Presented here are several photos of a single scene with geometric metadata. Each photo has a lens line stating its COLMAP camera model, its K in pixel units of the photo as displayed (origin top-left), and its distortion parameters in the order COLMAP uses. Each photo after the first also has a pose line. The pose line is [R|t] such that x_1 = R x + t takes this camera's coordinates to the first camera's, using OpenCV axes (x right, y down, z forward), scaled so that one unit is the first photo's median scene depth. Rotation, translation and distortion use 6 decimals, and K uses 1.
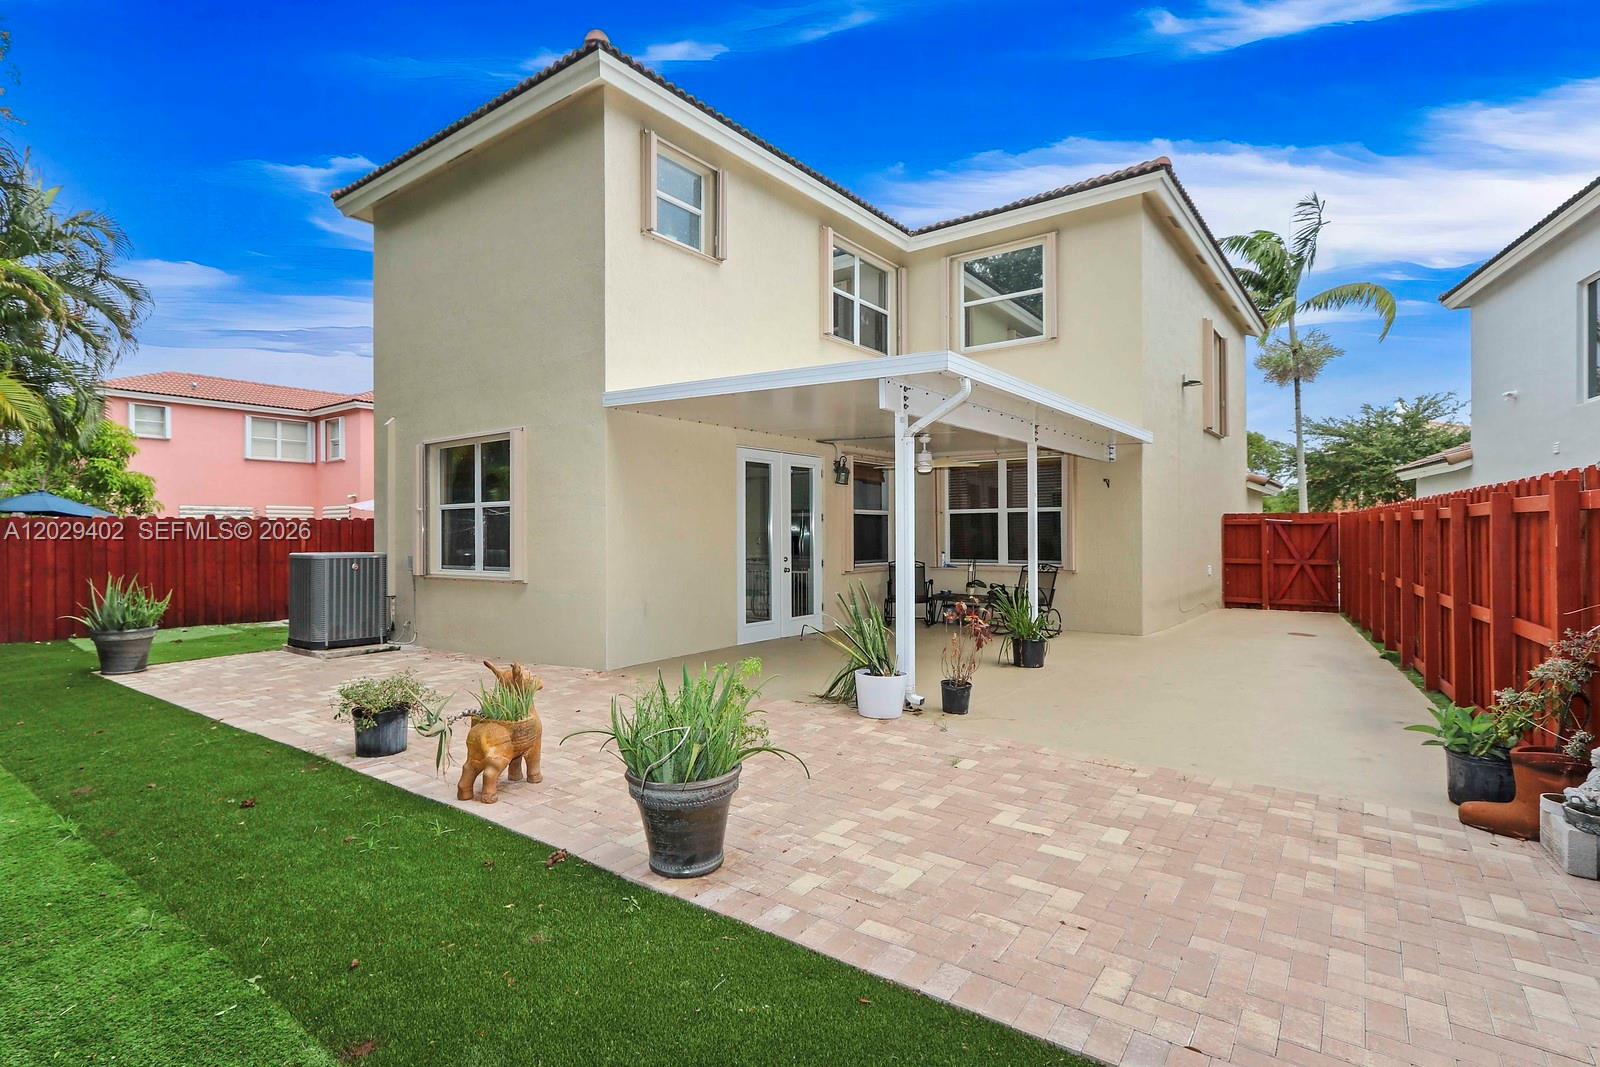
lens RADIAL K [[757.9, 0, 827.6], [0, 757.9, 528.6], [0, 0, 1]] dist [-0.006457, 0.003863]
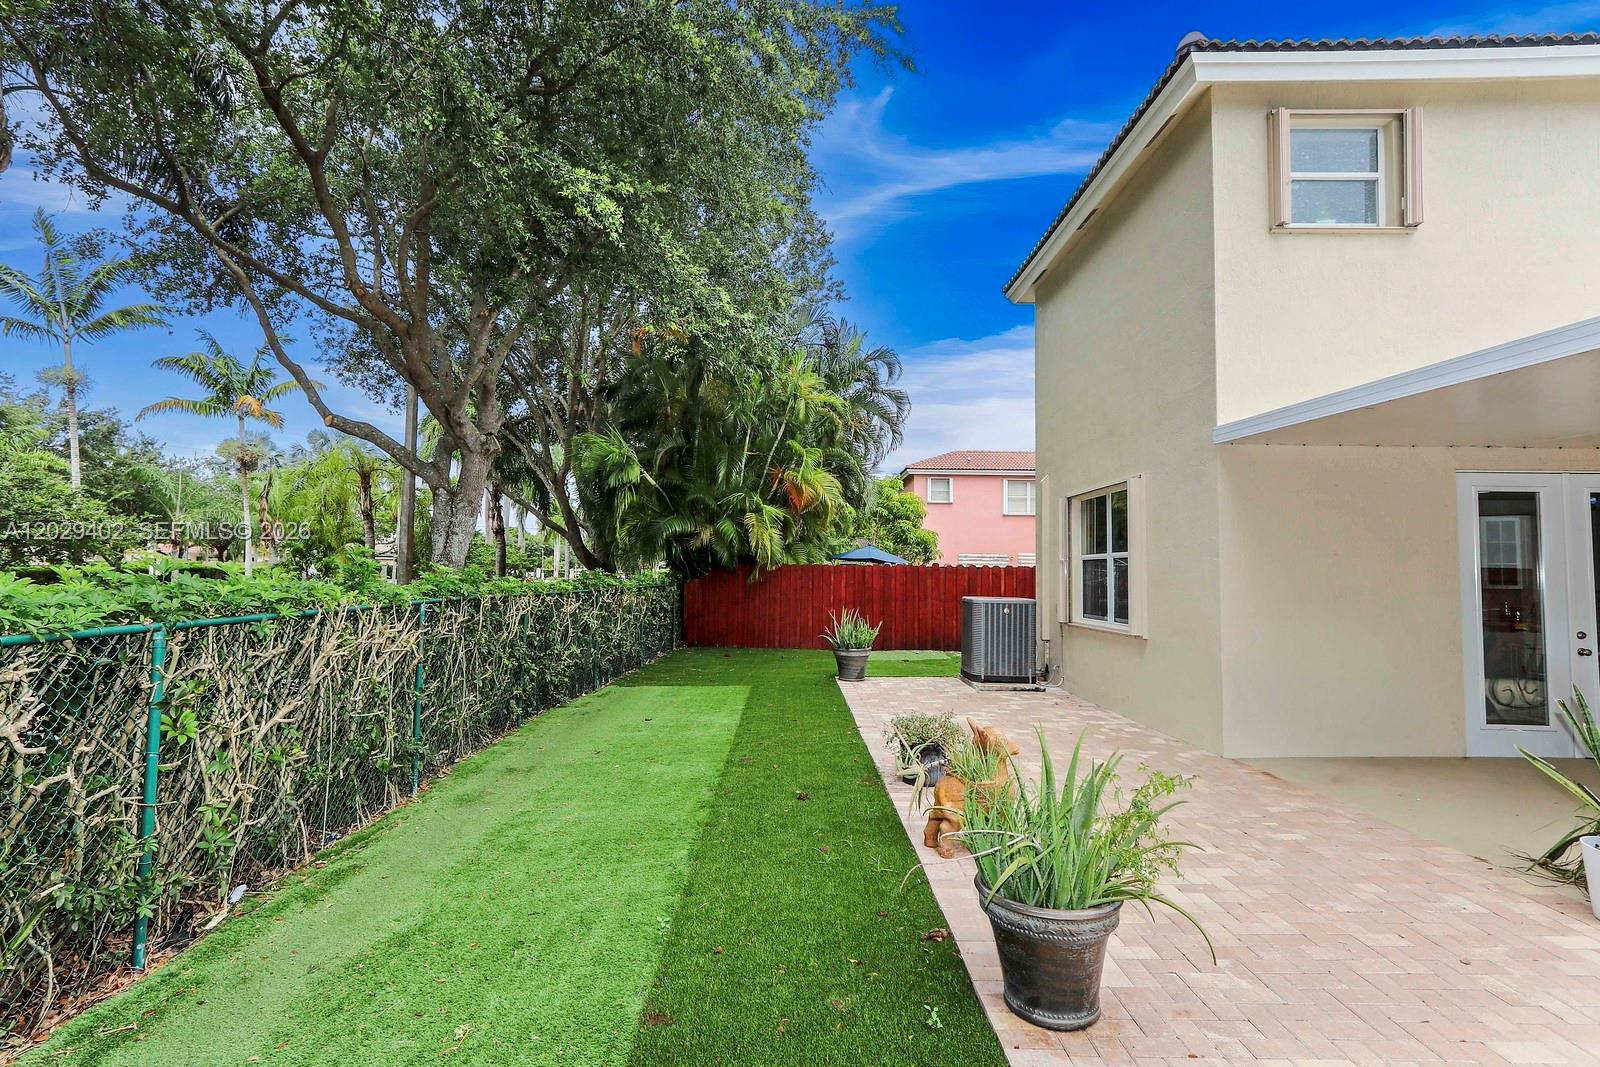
lens RADIAL K [[757.9, 0, 794.7], [0, 757.9, 527.1], [0, 0, 1]] dist [-0.006457, 0.003863]
pose [[0.580232, -0.033555, -0.813760, 0.113773], [-0.016892, 0.998440, -0.053215, -0.008906], [0.814276, 0.044623, 0.578760, 0.093887]]
